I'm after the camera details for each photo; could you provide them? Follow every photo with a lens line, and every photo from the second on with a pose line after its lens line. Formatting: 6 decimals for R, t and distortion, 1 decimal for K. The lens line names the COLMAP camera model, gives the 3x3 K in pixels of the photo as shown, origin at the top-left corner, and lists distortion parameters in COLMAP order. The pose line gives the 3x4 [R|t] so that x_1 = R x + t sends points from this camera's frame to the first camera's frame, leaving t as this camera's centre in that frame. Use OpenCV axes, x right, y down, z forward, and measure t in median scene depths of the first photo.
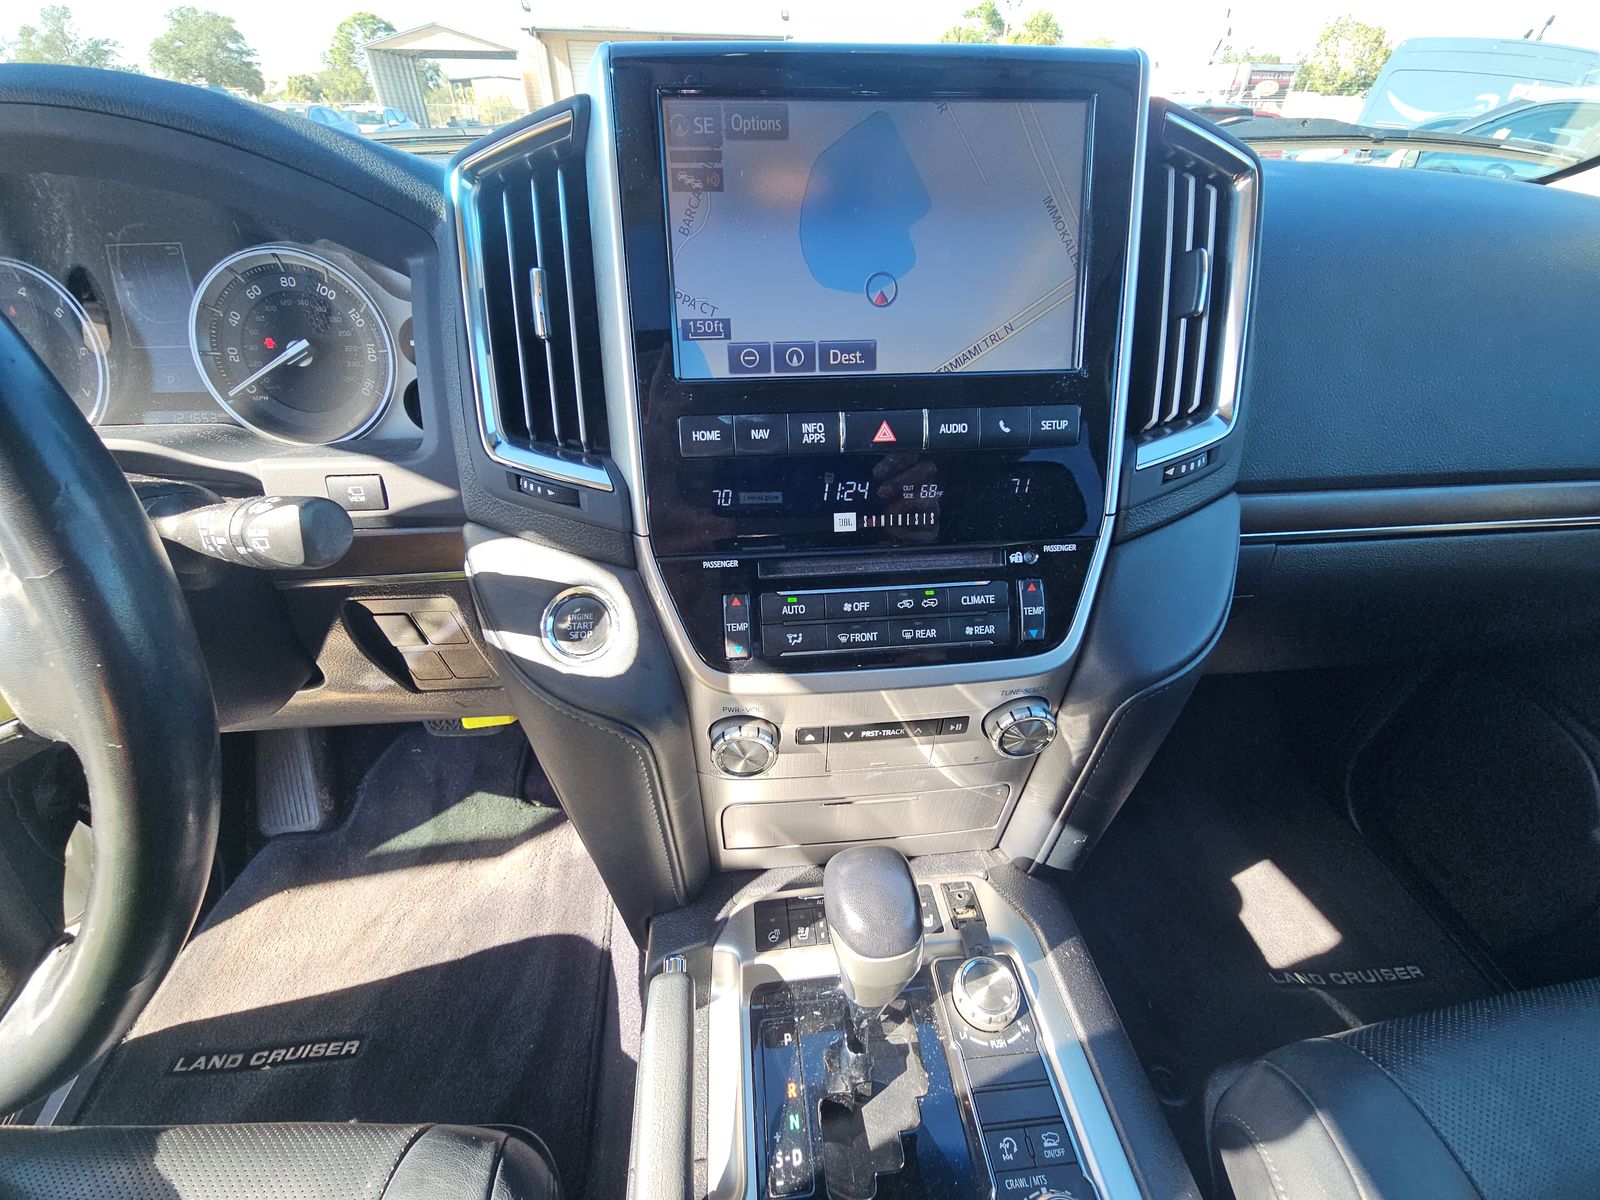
lens RADIAL K [[642.8, 0, 801.5], [0, 642.8, 598.7], [0, 0, 1]] dist [-0.000265, -0.000466]
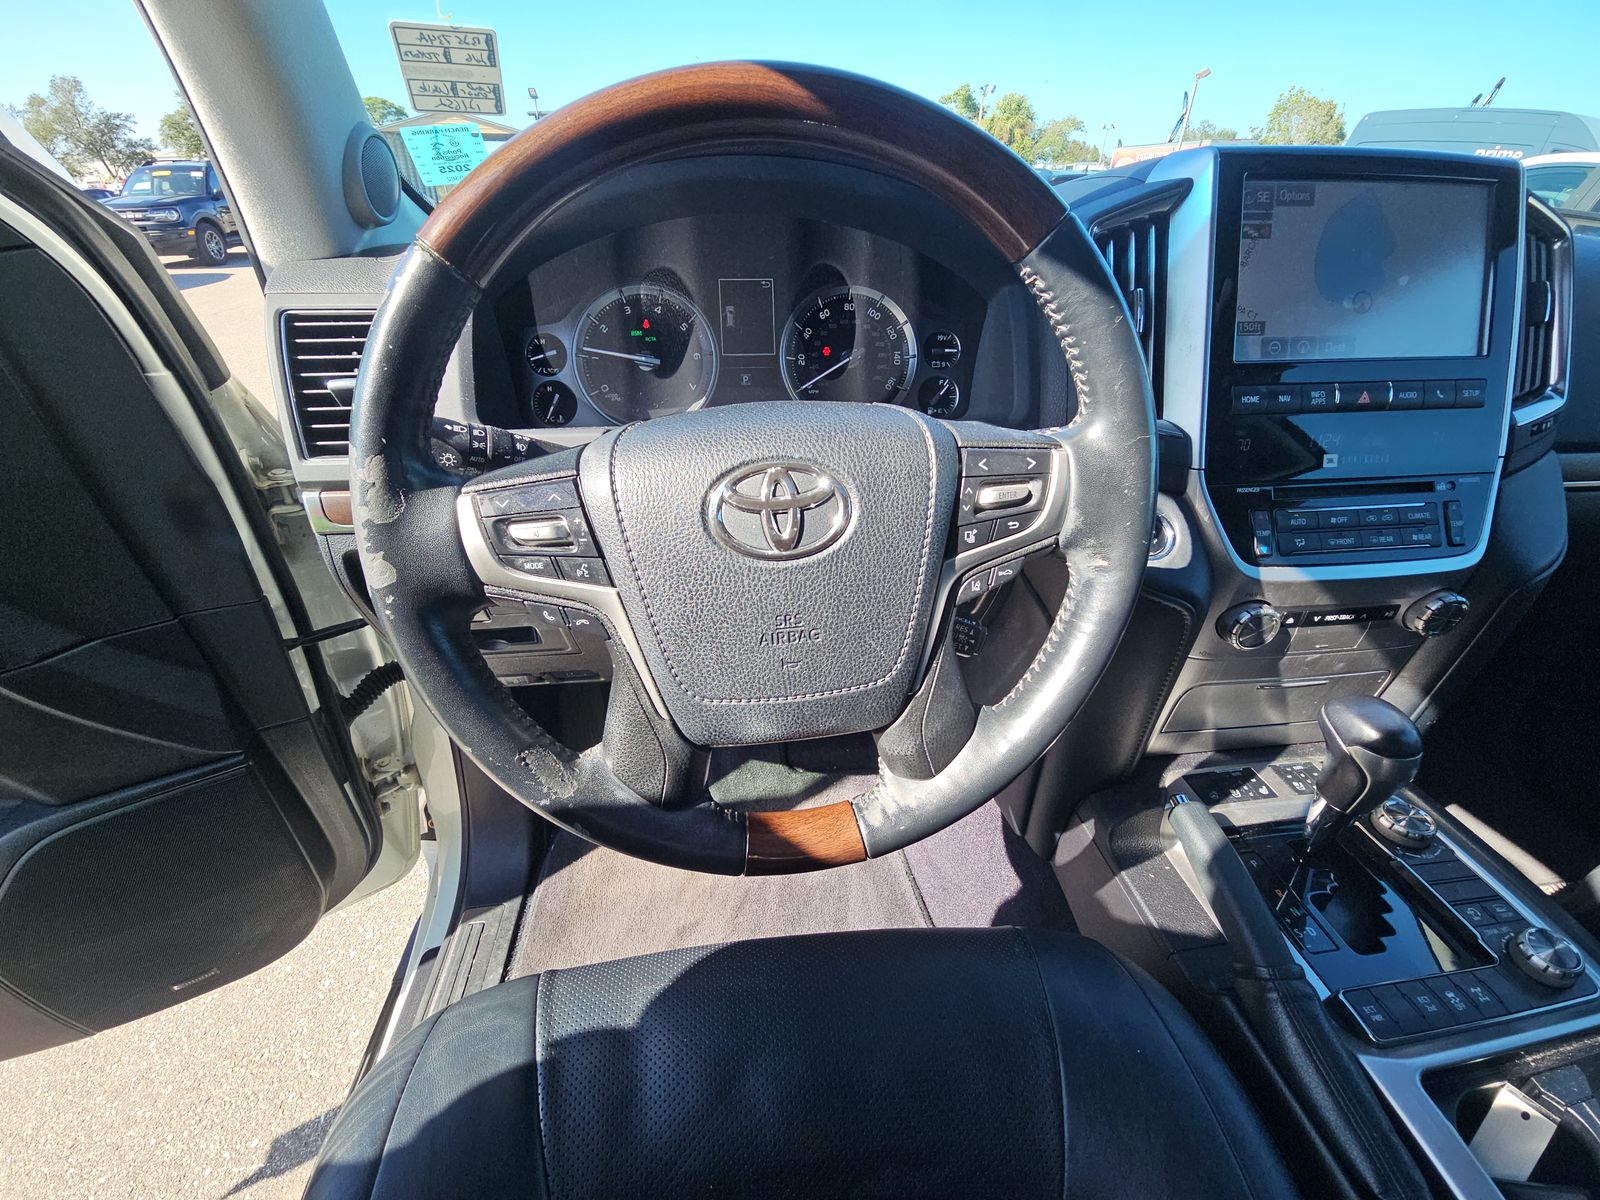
lens RADIAL K [[642.8, 0, 797.0], [0, 642.8, 602.9], [0, 0, 1]] dist [-0.000265, -0.000466]
pose [[0.999861, -0.011198, 0.012387, -1.136570], [0.012077, 0.997238, -0.073277, 0.285813], [-0.011532, 0.073417, 0.997235, -0.387116]]
